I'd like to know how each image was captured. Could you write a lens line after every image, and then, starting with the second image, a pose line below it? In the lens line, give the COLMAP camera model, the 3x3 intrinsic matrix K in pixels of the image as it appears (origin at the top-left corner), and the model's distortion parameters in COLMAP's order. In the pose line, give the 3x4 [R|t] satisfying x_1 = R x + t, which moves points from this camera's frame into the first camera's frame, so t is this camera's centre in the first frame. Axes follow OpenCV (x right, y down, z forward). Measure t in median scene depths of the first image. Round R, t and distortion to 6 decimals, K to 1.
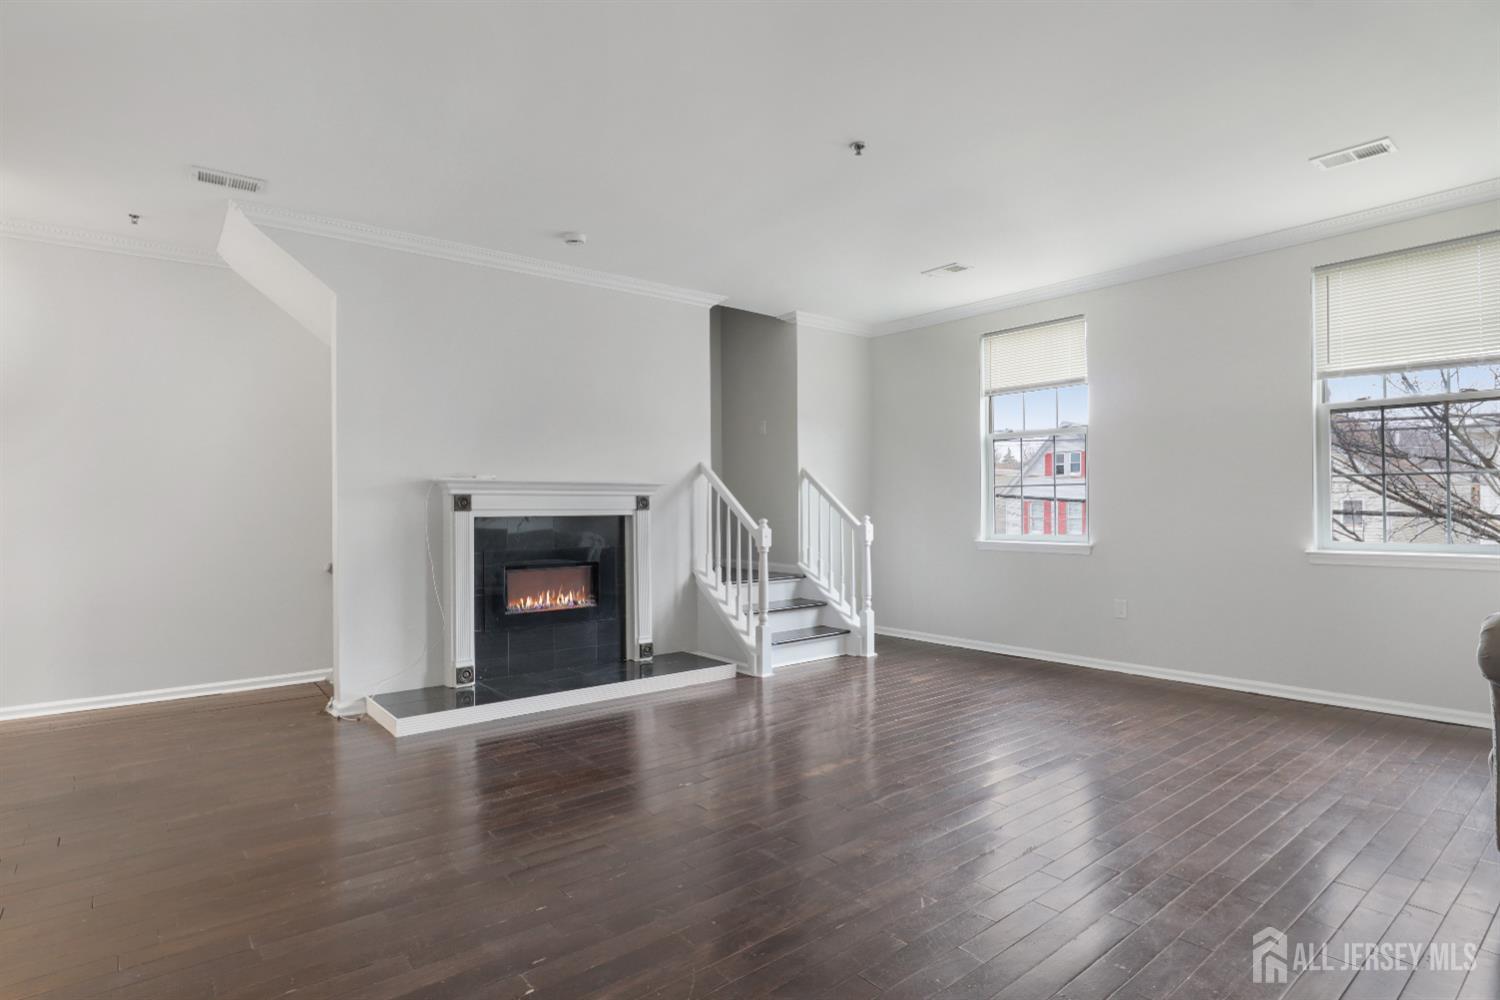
lens RADIAL K [[792.3, 0, 760.9], [0, 792.3, 511.4], [0, 0, 1]] dist [-0.045464, 0.002282]
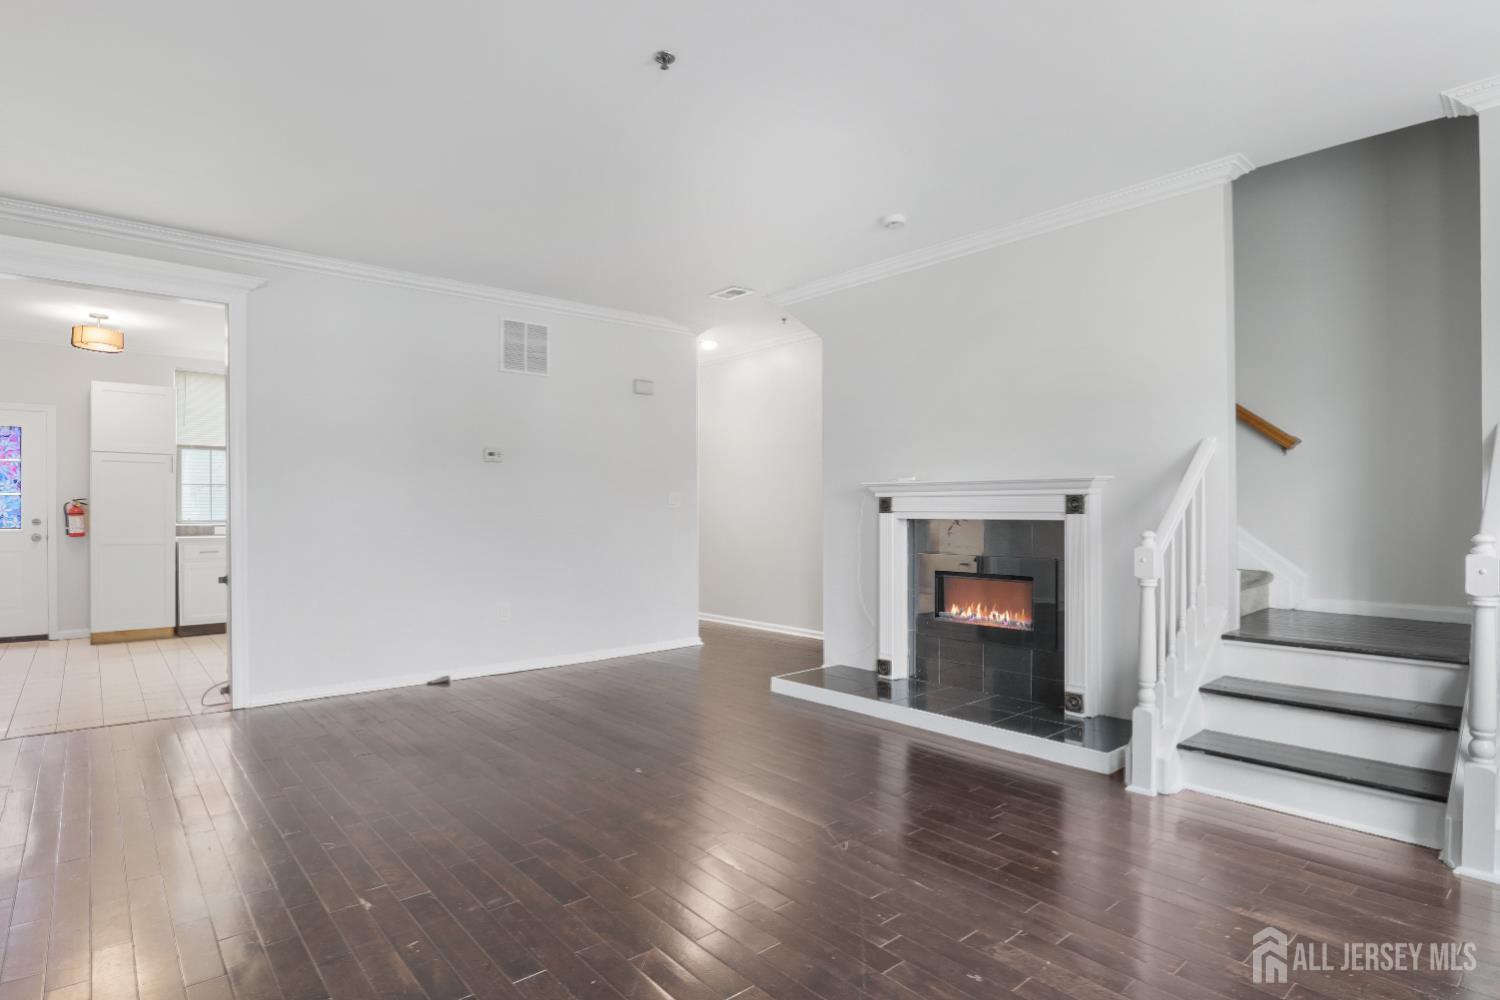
lens RADIAL K [[792.3, 0, 760.9], [0, 792.3, 511.4], [0, 0, 1]] dist [-0.045464, 0.002282]
pose [[0.021202, 0.001093, -0.999775, 0.619895], [-0.009602, 0.999954, 0.000889, -0.001713], [0.999729, 0.009581, 0.021212, 0.730968]]
